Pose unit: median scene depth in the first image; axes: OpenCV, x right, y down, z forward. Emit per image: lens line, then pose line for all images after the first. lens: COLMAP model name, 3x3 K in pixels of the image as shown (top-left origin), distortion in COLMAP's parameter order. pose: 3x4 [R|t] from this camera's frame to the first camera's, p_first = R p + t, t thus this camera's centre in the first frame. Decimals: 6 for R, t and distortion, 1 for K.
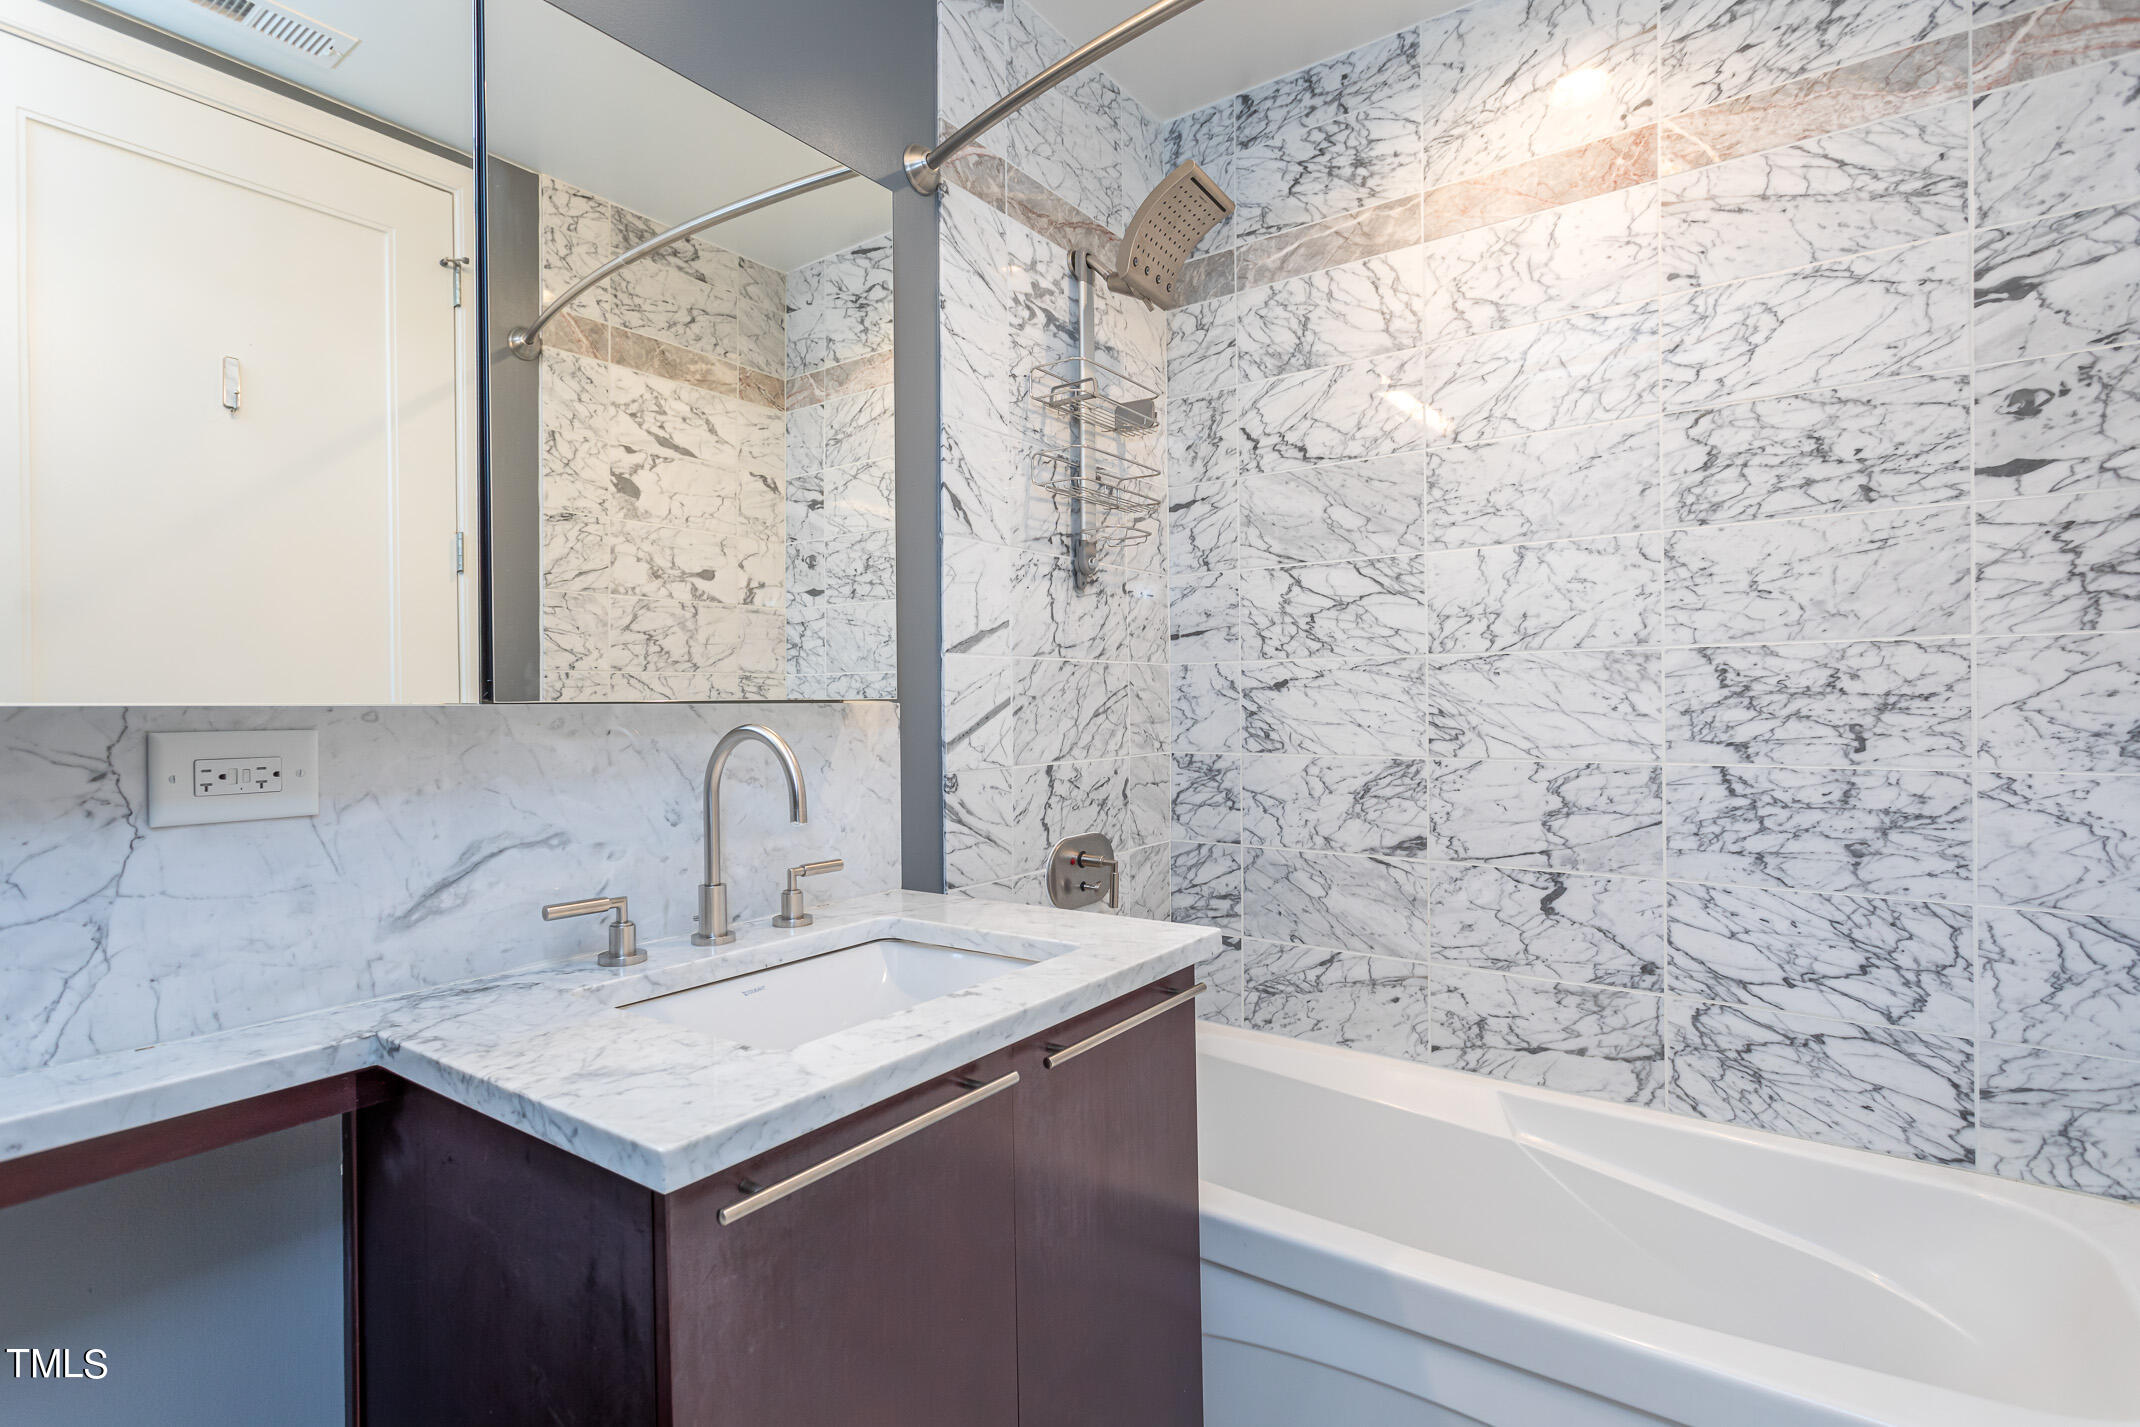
lens RADIAL K [[1025.8, 0, 1057.4], [0, 1025.8, 703.1], [0, 0, 1]] dist [-0.000015, 0.001206]
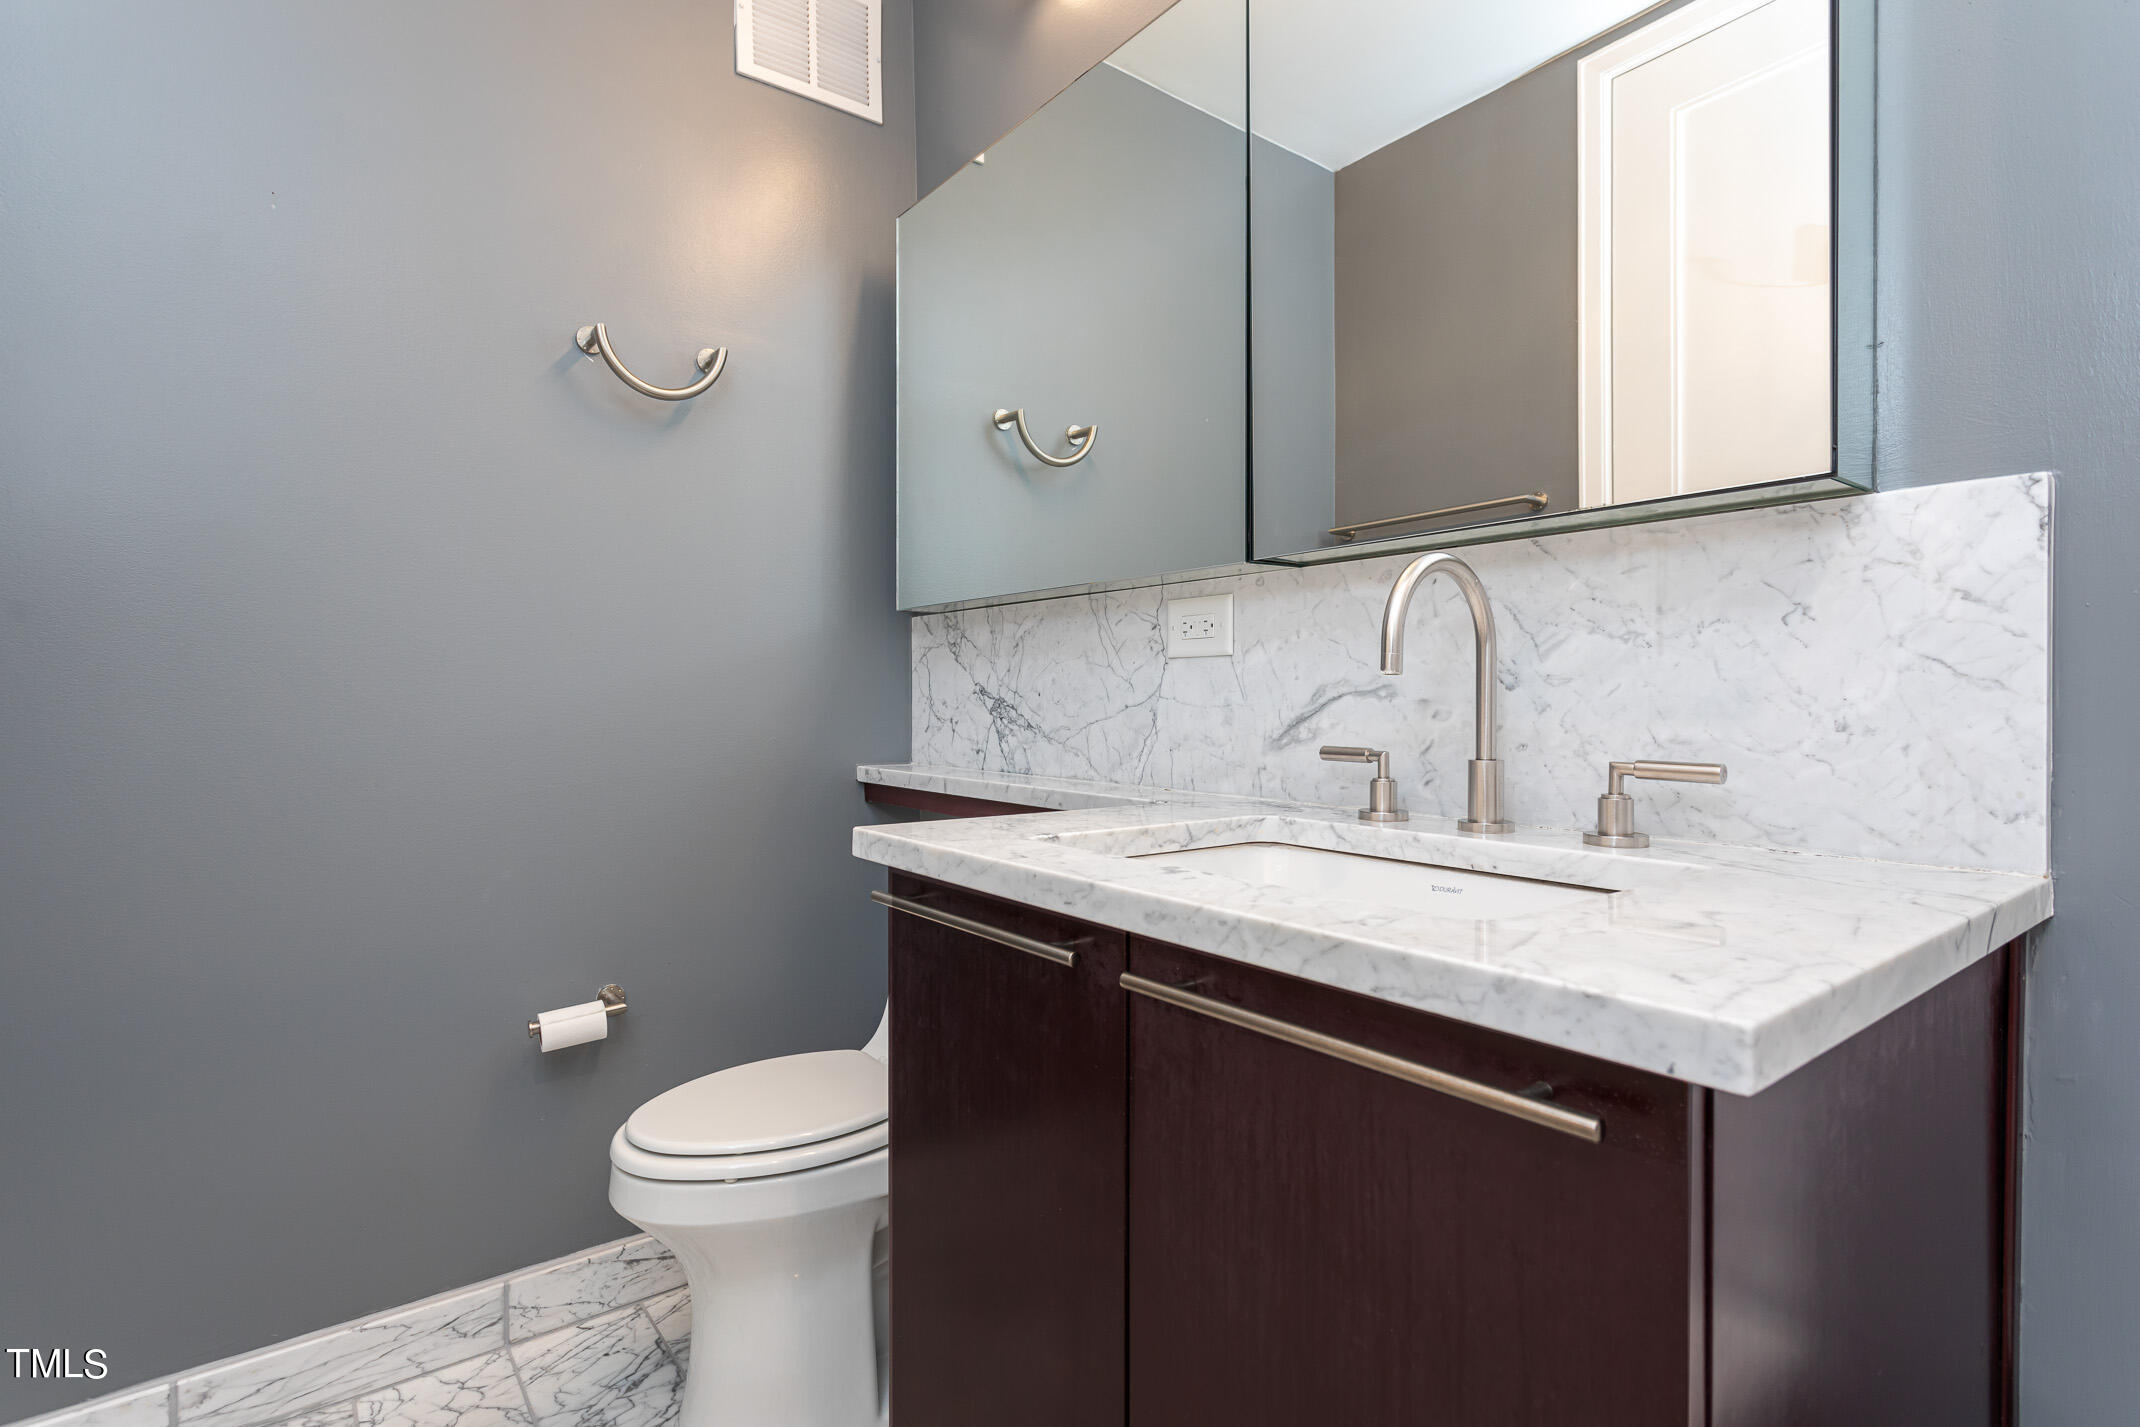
lens RADIAL K [[1025.8, 0, 1057.4], [0, 1025.8, 703.1], [0, 0, 1]] dist [-0.000015, 0.001206]
pose [[-0.286982, 0.015058, -0.957818, 0.616469], [0.008282, 0.999878, 0.013237, 0.139445], [0.957900, -0.004134, -0.287072, 1.061903]]
